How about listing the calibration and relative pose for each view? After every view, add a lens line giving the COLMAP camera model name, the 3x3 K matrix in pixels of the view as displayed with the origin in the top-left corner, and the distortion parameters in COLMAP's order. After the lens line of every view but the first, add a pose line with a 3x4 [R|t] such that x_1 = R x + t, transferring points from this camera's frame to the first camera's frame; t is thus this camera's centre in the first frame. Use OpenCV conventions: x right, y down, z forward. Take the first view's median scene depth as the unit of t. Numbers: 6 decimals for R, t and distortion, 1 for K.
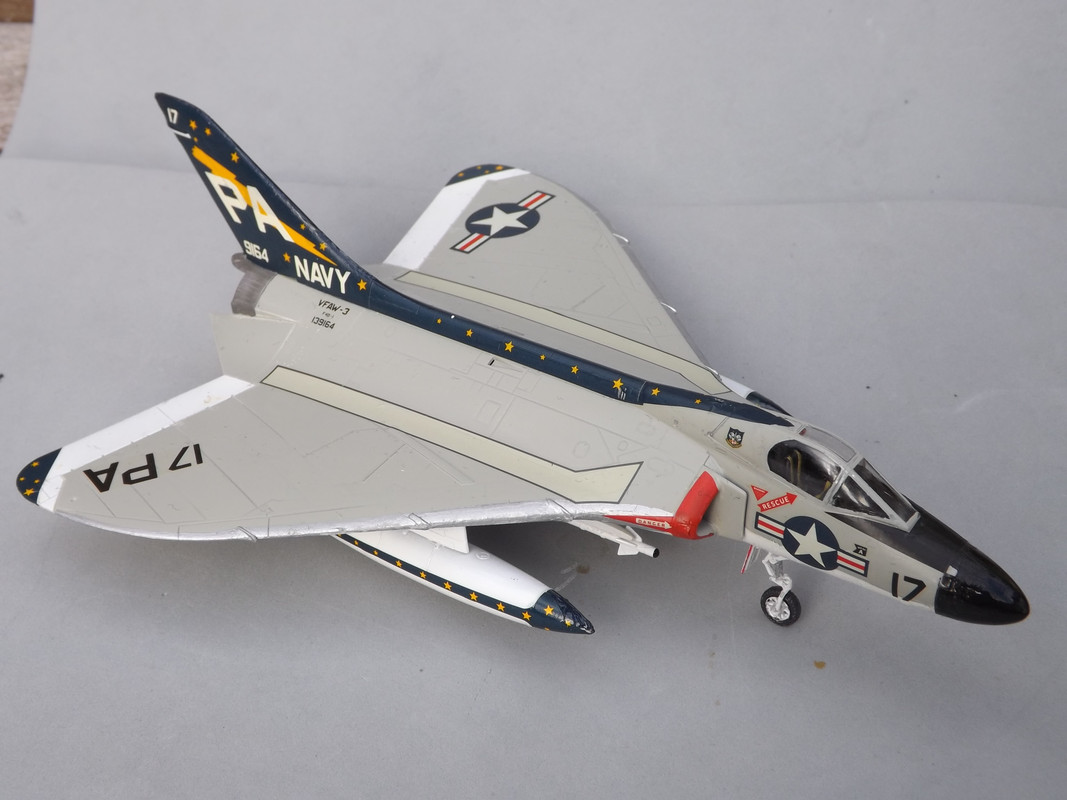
lens RADIAL K [[1753.9, 0, 531.9], [0, 1753.9, 396.5], [0, 0, 1]] dist [-0.110954, 0.000000]
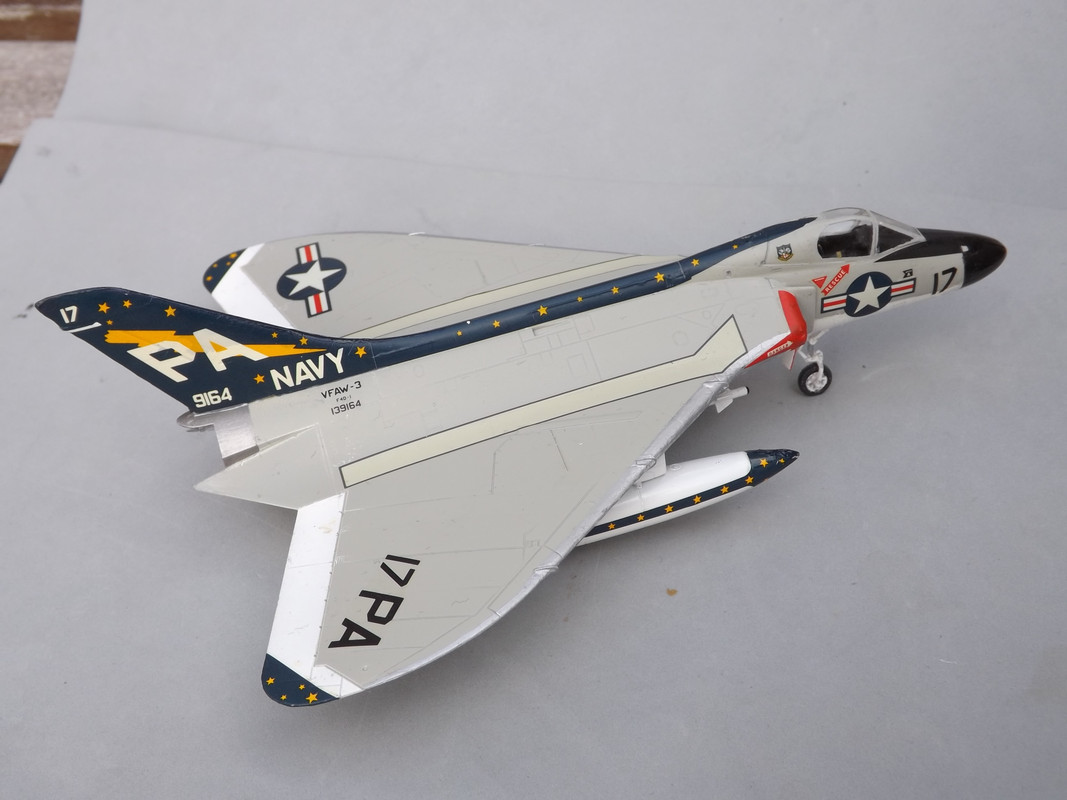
lens RADIAL K [[1448.3, 0, 537.0], [0, 1448.3, 401.1], [0, 0, 1]] dist [-0.183457, 0.000000]
pose [[0.625732, -0.508153, 0.591810, -0.561721], [0.530135, 0.833583, 0.155228, -0.120781], [-0.572203, 0.216608, 0.790990, 0.321705]]
